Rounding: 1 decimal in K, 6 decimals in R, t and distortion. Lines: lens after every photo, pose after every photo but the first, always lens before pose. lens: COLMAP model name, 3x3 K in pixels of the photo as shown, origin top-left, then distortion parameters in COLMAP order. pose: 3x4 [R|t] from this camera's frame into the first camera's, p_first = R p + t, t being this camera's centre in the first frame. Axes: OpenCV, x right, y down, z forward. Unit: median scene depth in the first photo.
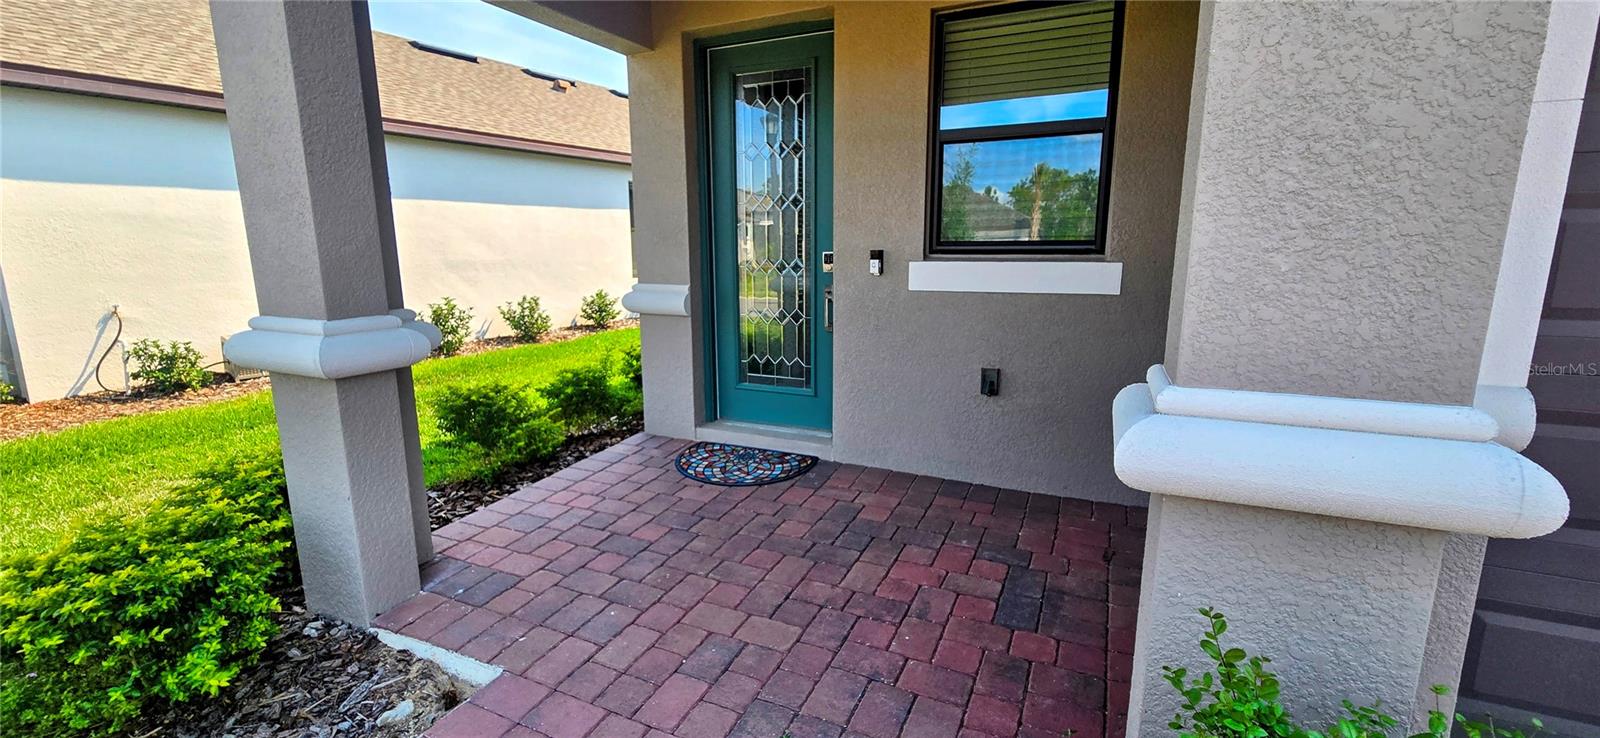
lens RADIAL K [[649.6, 0, 797.3], [0, 649.6, 366.7], [0, 0, 1]] dist [0.000617, 0.000380]
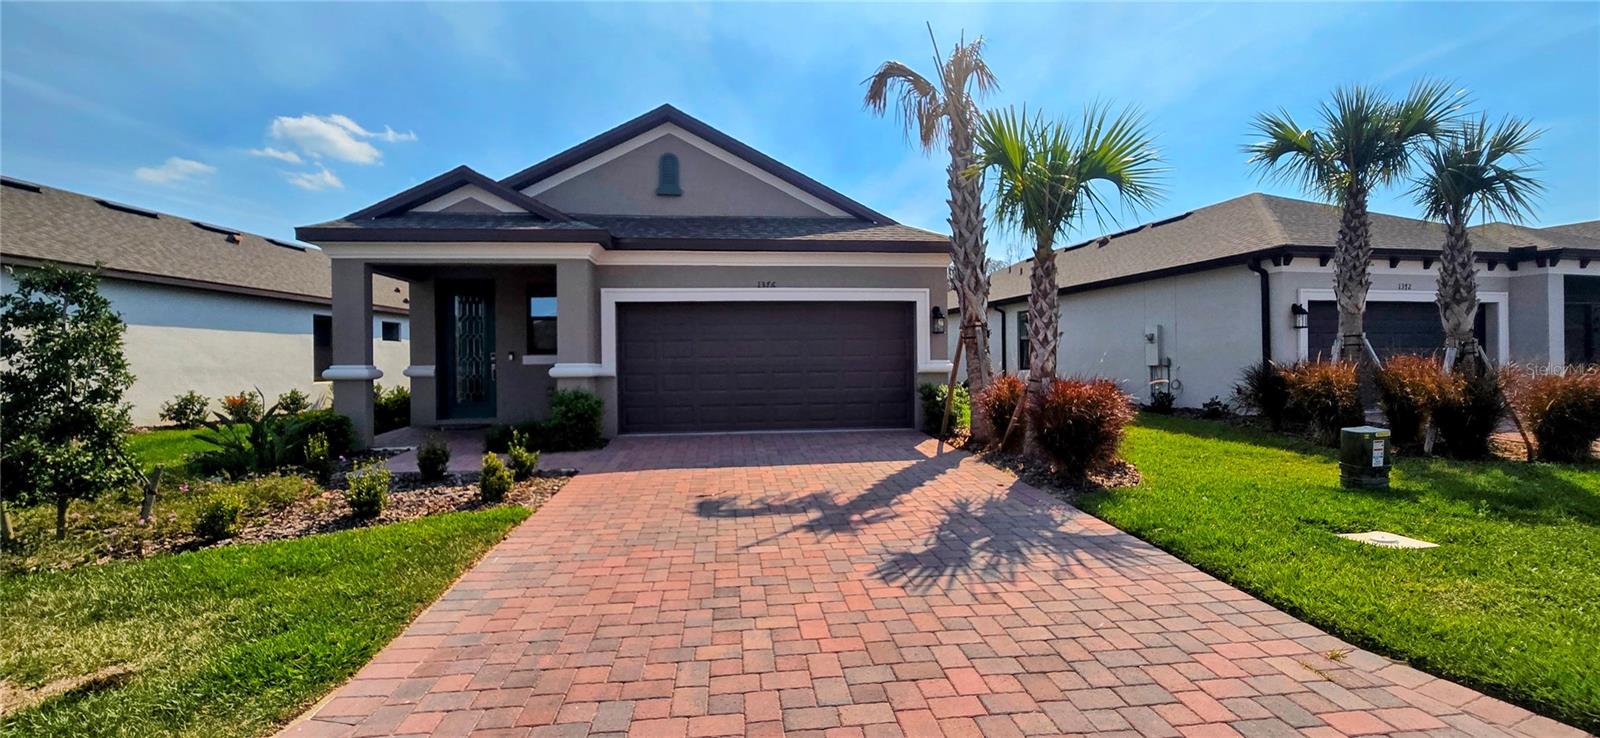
lens RADIAL K [[649.6, 0, 797.3], [0, 649.6, 366.7], [0, 0, 1]] dist [0.000617, 0.000380]
pose [[0.851982, -0.005460, 0.523543, -0.296333], [0.104174, 0.981720, -0.159288, 0.457553], [-0.513103, 0.190250, 0.836977, -1.993286]]
